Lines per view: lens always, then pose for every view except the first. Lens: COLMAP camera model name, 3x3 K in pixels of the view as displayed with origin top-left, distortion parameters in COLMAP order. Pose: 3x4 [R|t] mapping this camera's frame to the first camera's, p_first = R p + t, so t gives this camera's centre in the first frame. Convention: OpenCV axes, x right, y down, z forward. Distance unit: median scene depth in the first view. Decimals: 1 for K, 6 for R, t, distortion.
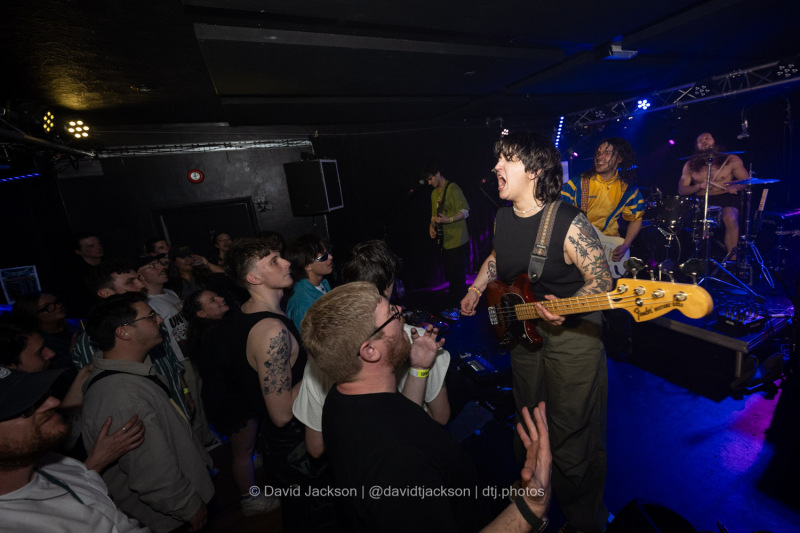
lens RADIAL K [[346.0, 0, 434.4], [0, 346.0, 240.0], [0, 0, 1]] dist [0.001183, 0.000126]
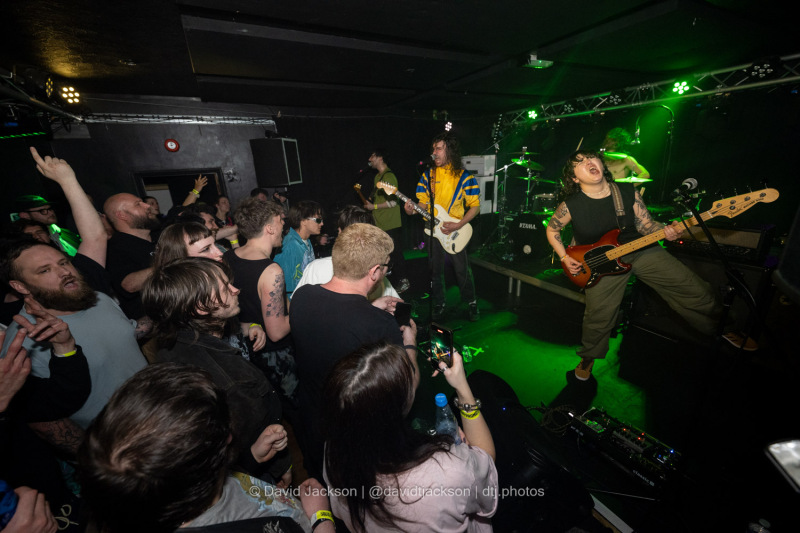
lens RADIAL K [[321.2, 0, 400.0], [0, 321.2, 266.5], [0, 0, 1]] dist [0.001435, 0.000043]
pose [[0.997734, 0.055540, 0.037979, 0.045371], [-0.059791, 0.990738, 0.121911, 0.038400], [-0.030856, -0.123906, 0.991814, -0.129230]]
